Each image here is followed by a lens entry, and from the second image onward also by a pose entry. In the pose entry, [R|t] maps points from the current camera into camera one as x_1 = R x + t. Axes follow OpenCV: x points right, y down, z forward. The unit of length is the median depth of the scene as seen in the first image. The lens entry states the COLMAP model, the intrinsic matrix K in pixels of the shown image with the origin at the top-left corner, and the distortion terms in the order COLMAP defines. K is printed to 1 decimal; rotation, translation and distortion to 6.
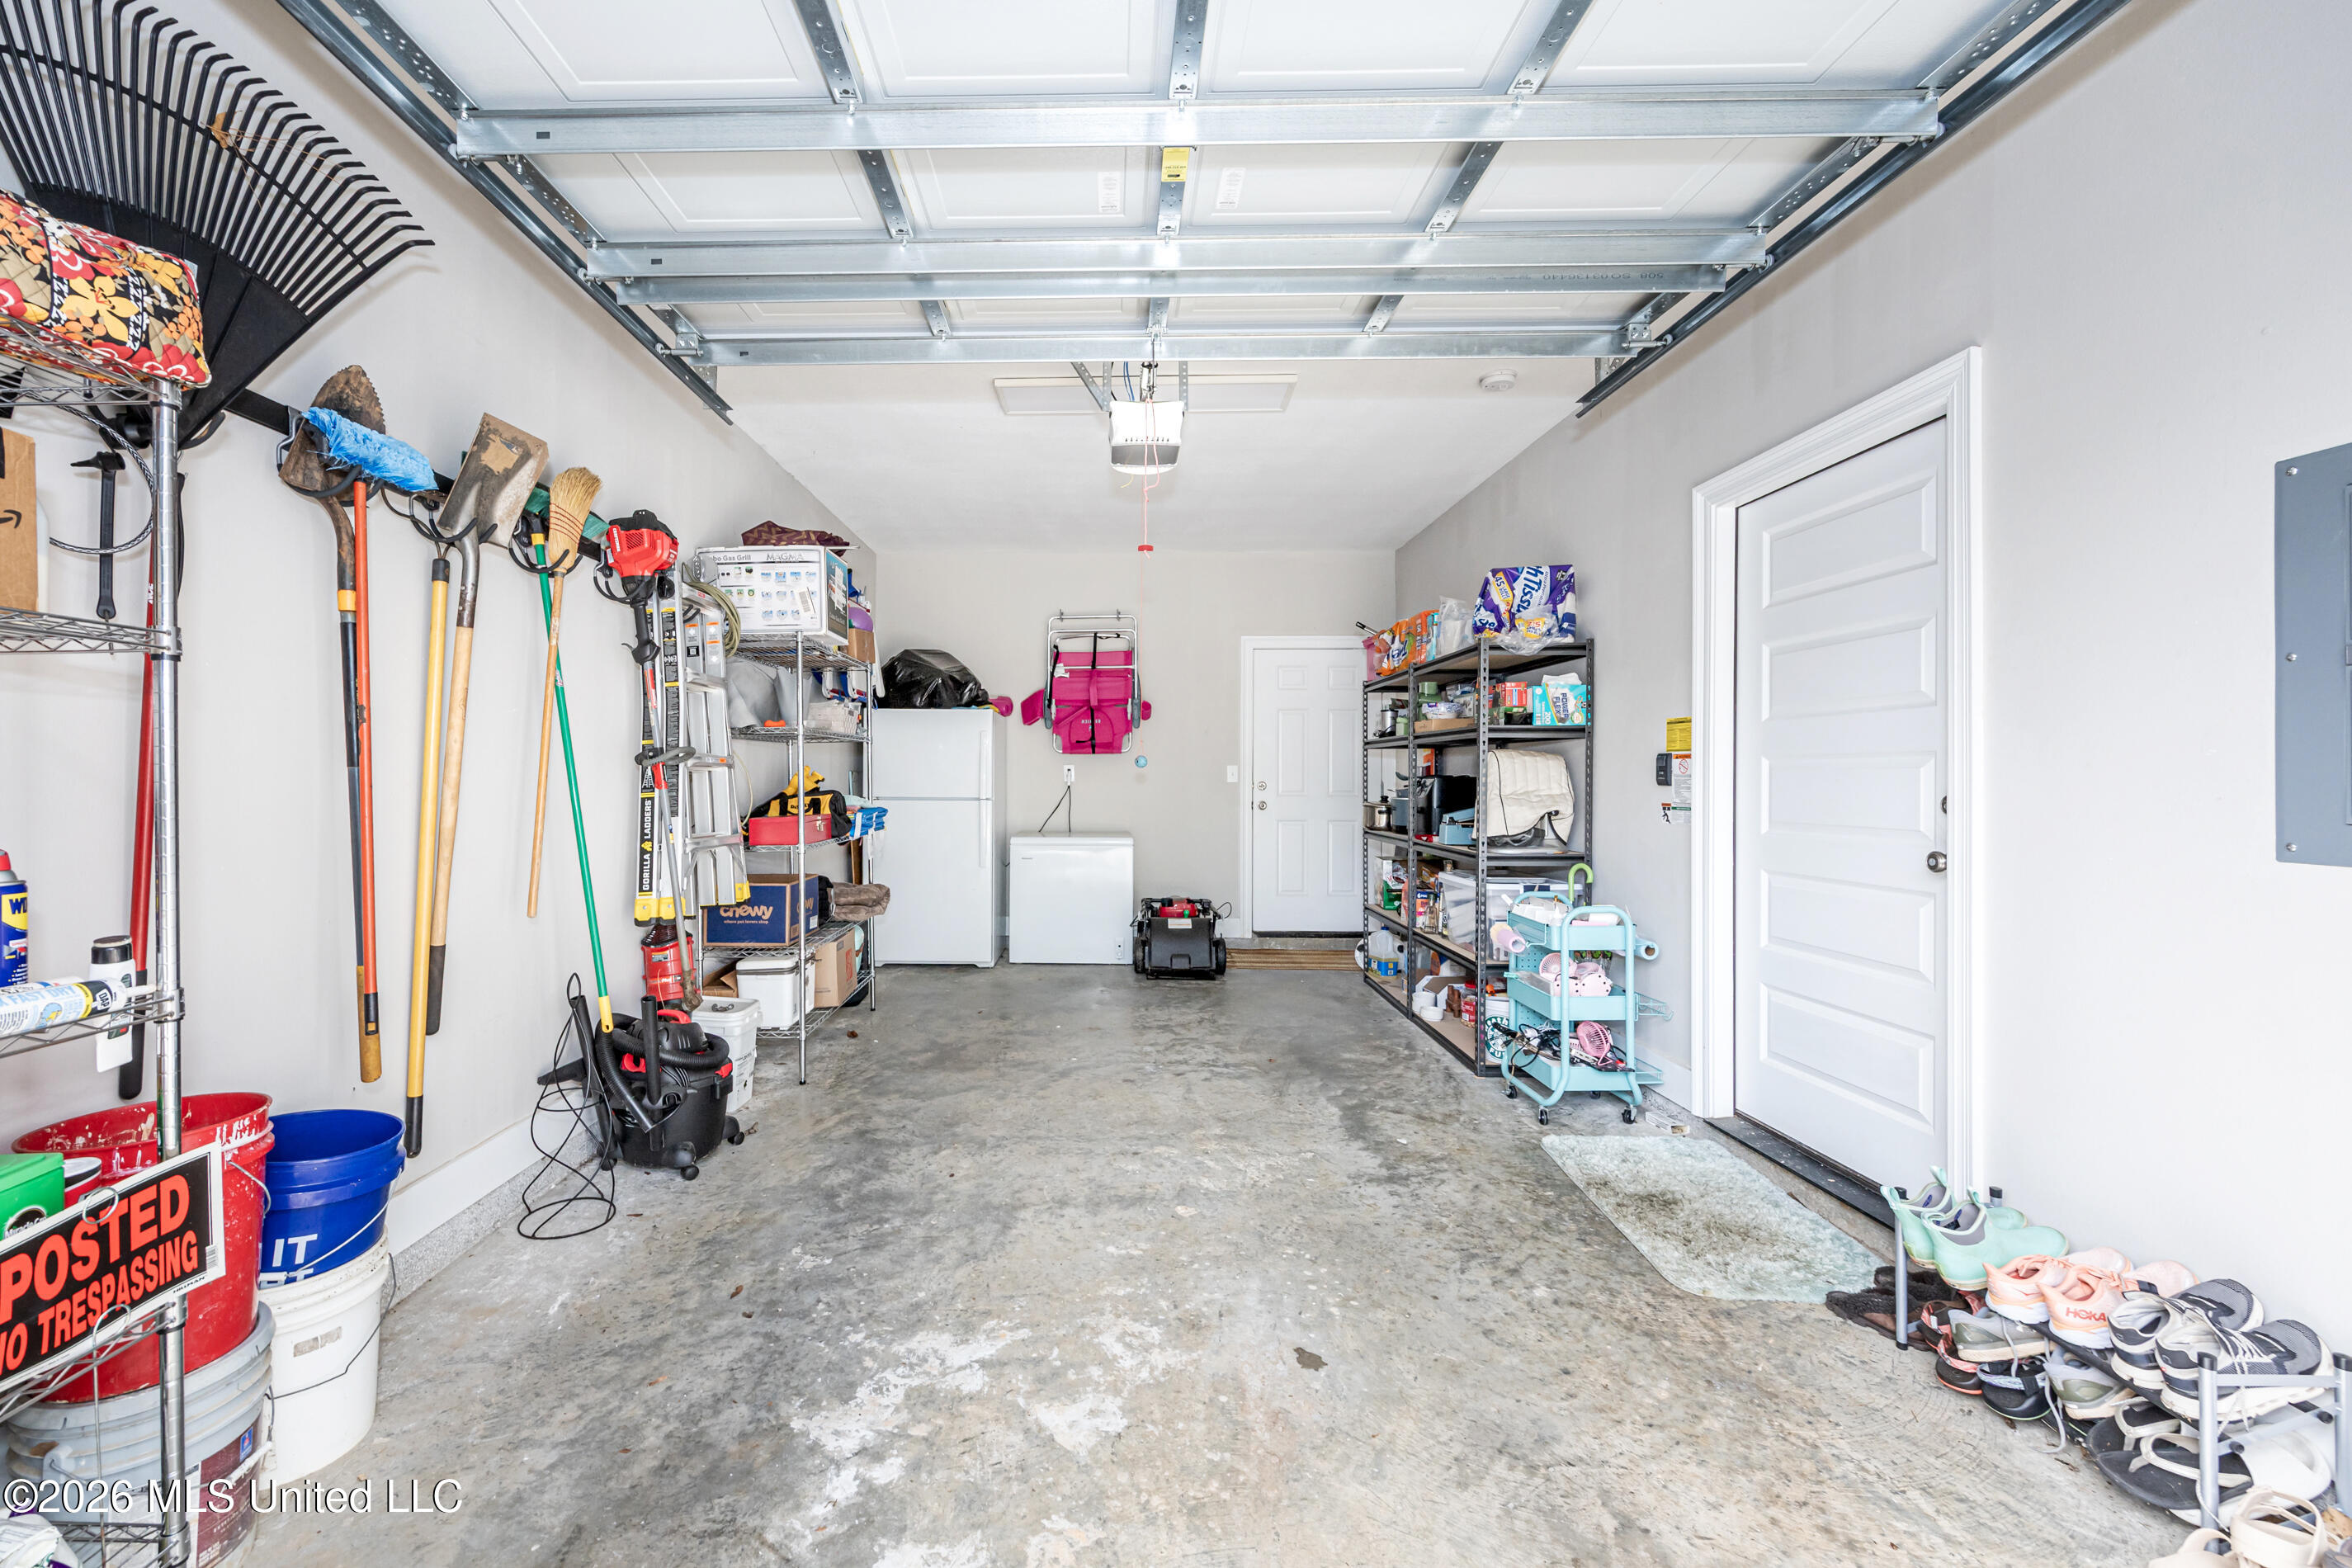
lens RADIAL K [[897.6, 0, 1176.0], [0, 897.6, 784.0], [0, 0, 1]] dist [-0.000432, -0.000028]
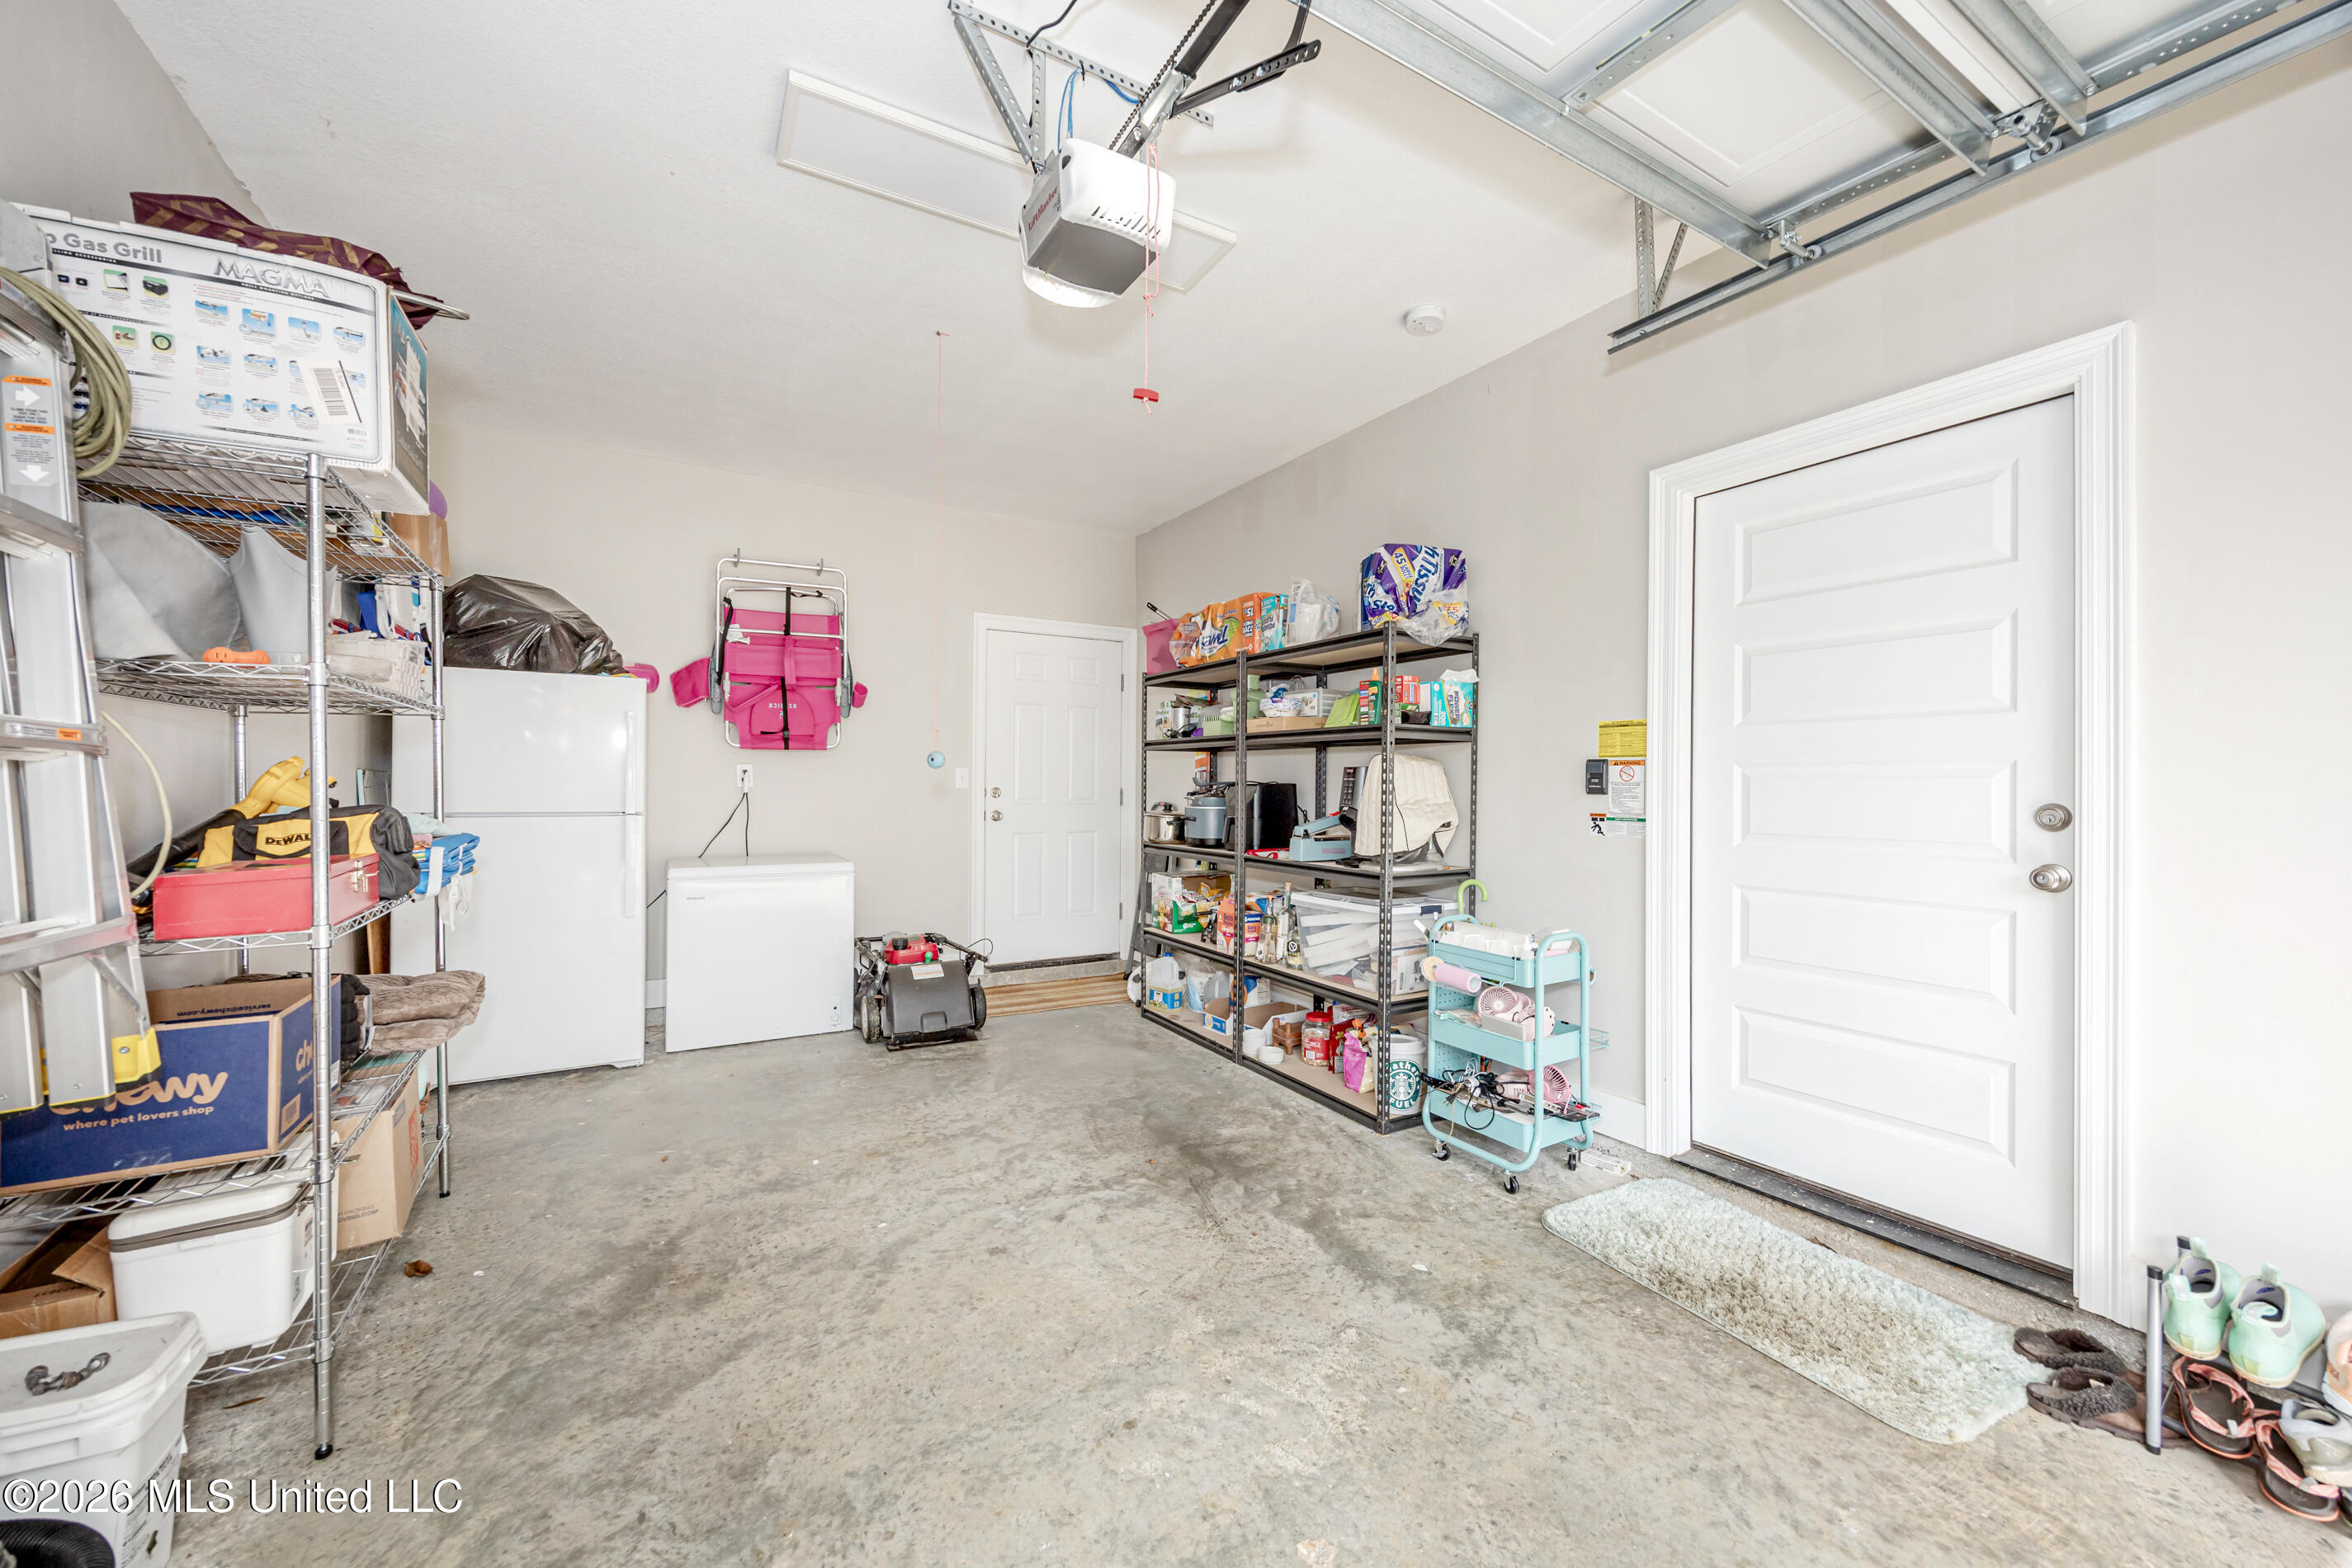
lens RADIAL K [[840.2, 0, 1176.4], [0, 840.2, 789.4], [0, 0, 1]] dist [-0.000549, -0.000170]
pose [[0.885949, 0.001024, 0.463781, -0.207181], [-0.001400, 0.999999, 0.000468, -0.002805], [-0.463780, -0.001064, 0.885950, 0.380665]]
